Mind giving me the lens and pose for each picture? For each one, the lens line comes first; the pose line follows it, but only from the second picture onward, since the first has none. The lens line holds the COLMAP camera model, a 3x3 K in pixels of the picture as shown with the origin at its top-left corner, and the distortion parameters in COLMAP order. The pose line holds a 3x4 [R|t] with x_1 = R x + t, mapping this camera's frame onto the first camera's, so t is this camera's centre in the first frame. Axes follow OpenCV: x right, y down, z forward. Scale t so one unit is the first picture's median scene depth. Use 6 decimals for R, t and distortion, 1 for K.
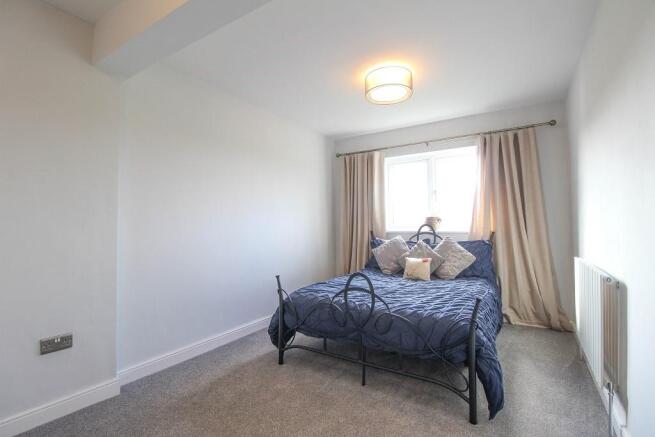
lens RADIAL K [[301.0, 0, 328.6], [0, 301.0, 218.9], [0, 0, 1]] dist [-0.012873, -0.004590]
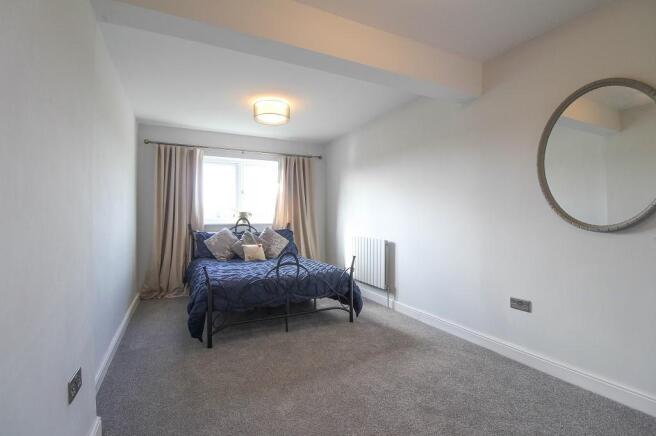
lens RADIAL K [[301.5, 0, 333.4], [0, 301.5, 217.0], [0, 0, 1]] dist [-0.012873, -0.004590]
pose [[0.518591, 0.008442, 0.854980, -0.600640], [-0.021100, 0.999773, 0.002926, 0.003737], [-0.854762, -0.019557, 0.518652, 0.054270]]
